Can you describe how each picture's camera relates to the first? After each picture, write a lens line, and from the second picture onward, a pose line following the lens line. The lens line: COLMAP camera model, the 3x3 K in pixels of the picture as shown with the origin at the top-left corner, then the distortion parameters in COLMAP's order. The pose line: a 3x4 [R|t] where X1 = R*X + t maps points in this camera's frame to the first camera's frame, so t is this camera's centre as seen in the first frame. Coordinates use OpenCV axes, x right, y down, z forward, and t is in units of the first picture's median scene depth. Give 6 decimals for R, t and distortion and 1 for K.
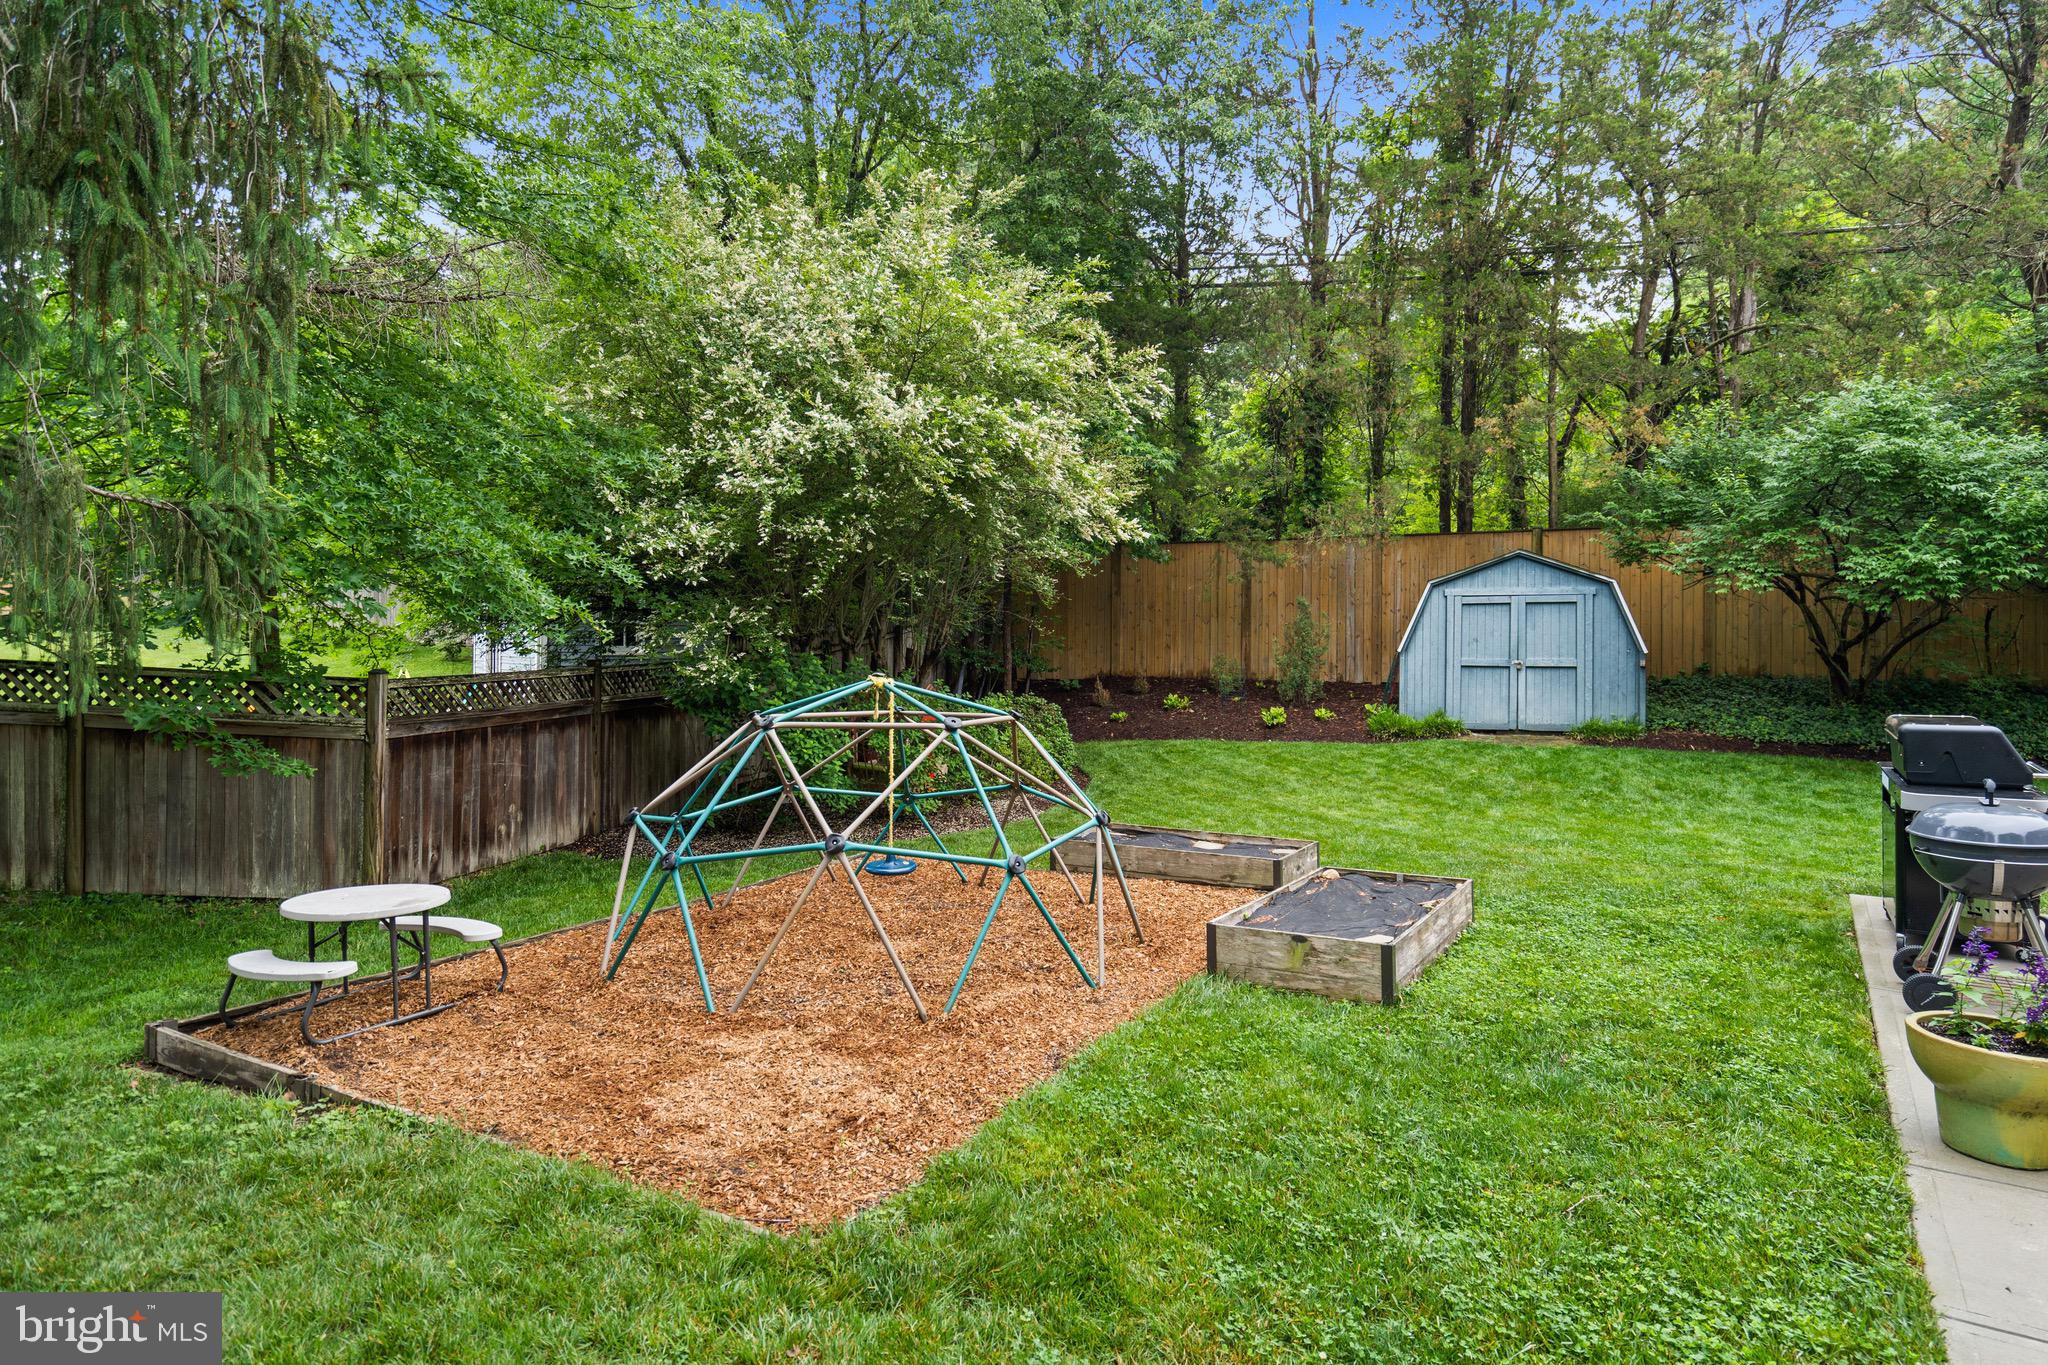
lens RADIAL K [[1121.9, 0, 1035.6], [0, 1121.9, 646.4], [0, 0, 1]] dist [0.006848, 0.000638]
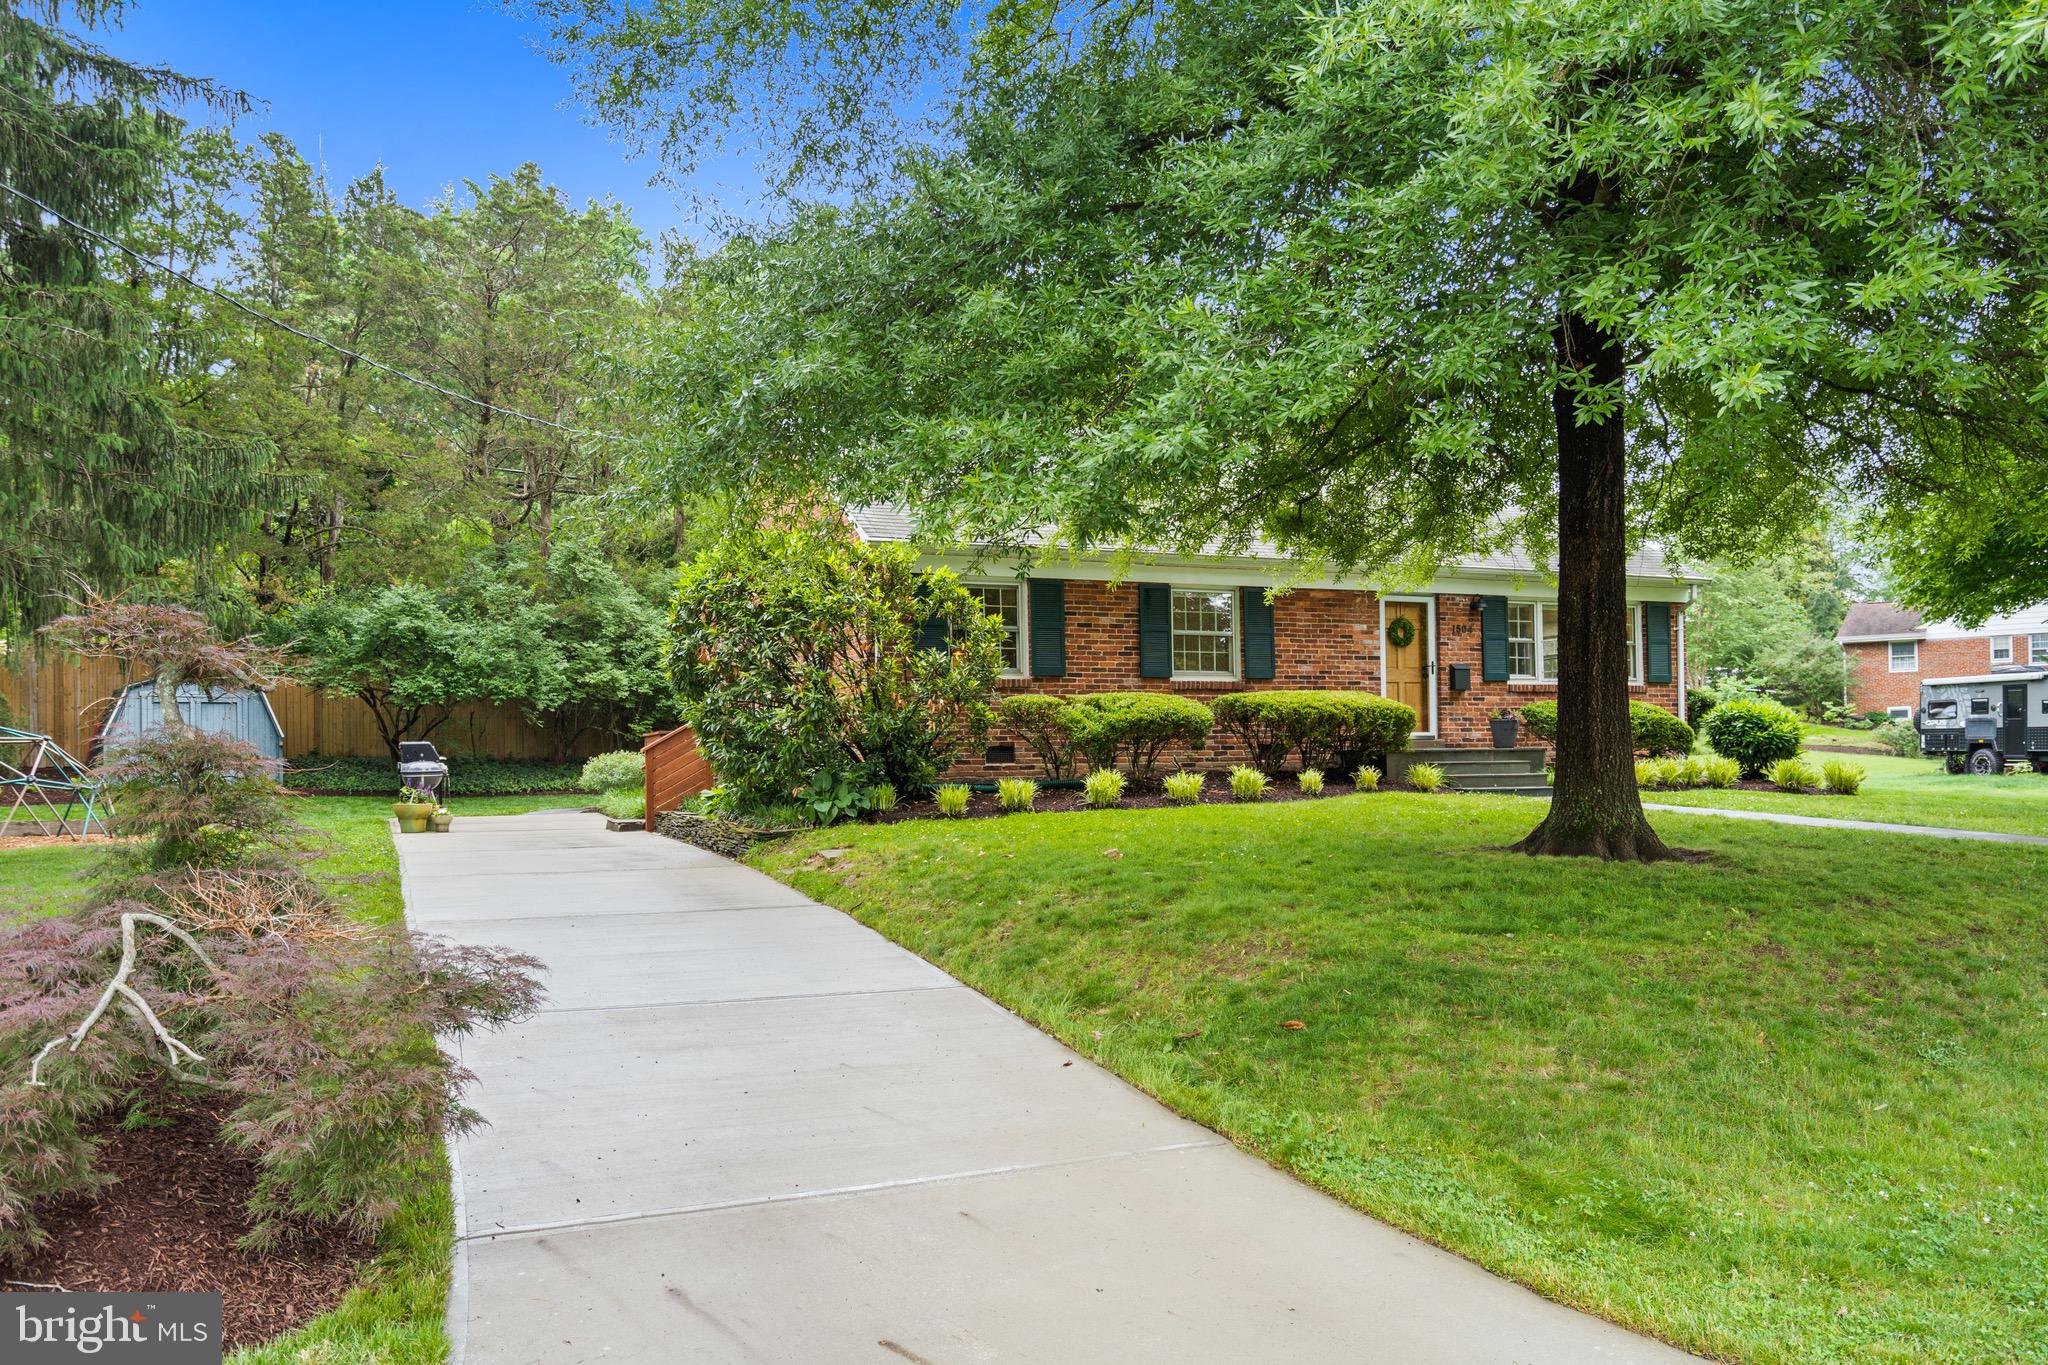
lens RADIAL K [[1508.2, 0, 1022.2], [0, 1508.2, 758.4], [0, 0, 1]] dist [0.005335, 0.002879]
pose [[0.542477, -0.004963, 0.840056, -0.687895], [0.017186, 0.999839, -0.005190, 0.068088], [-0.839895, 0.017253, 0.542475, -1.034552]]
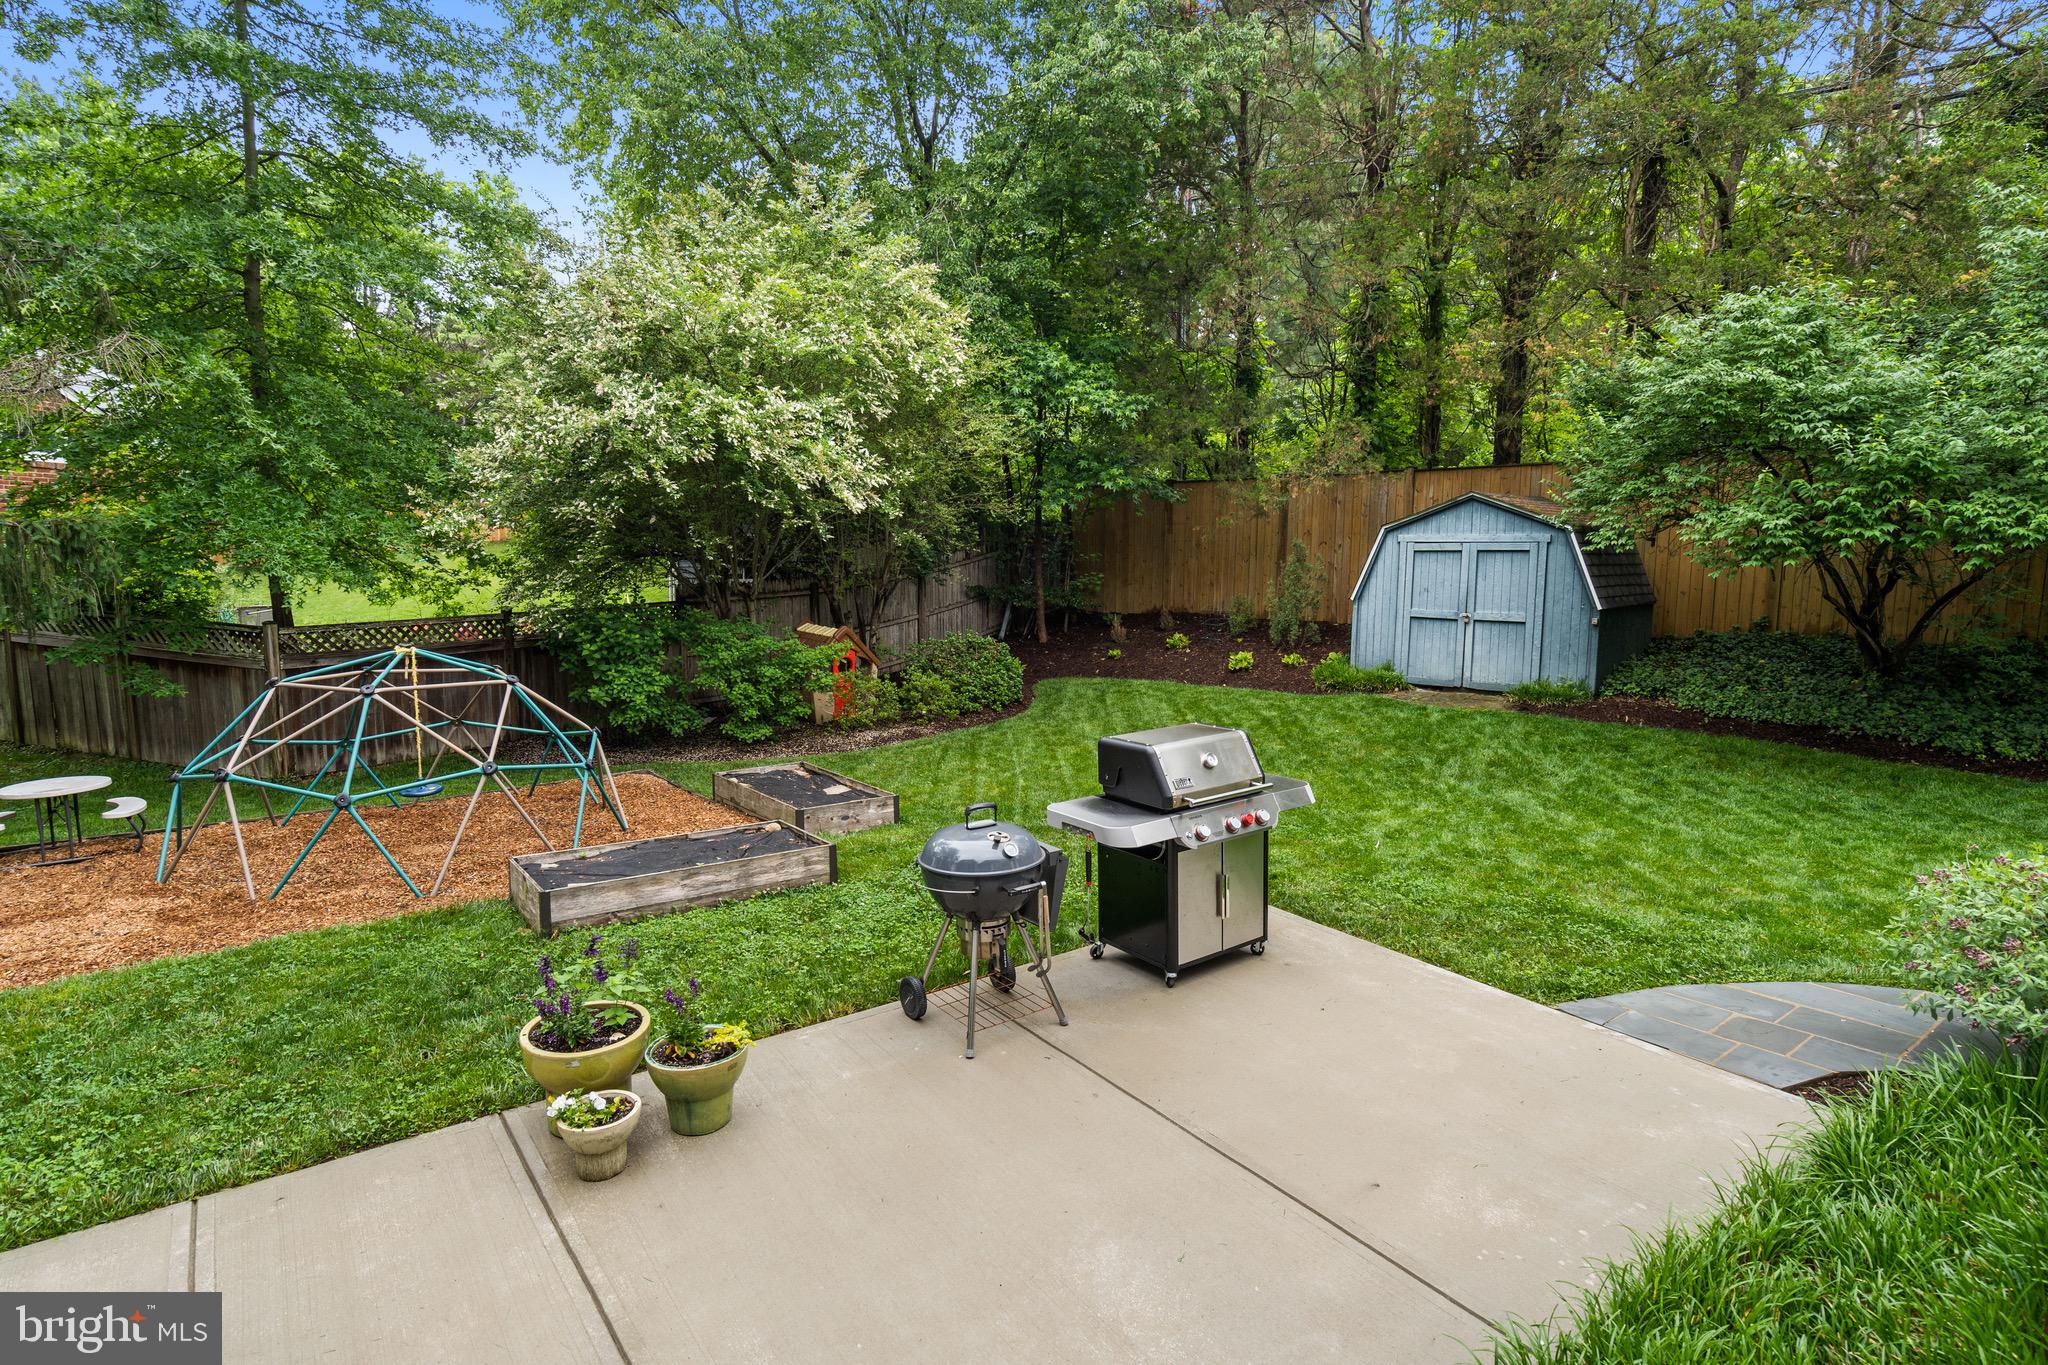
lens RADIAL K [[1064.7, 0, 1023.8], [0, 1064.7, 691.4], [0, 0, 1]] dist [-0.001492, -0.000422]
pose [[0.931748, 0.049382, -0.359733, 0.456292], [-0.003453, 0.991869, 0.127214, -0.038114], [0.363090, -0.117289, 0.924342, 0.051867]]
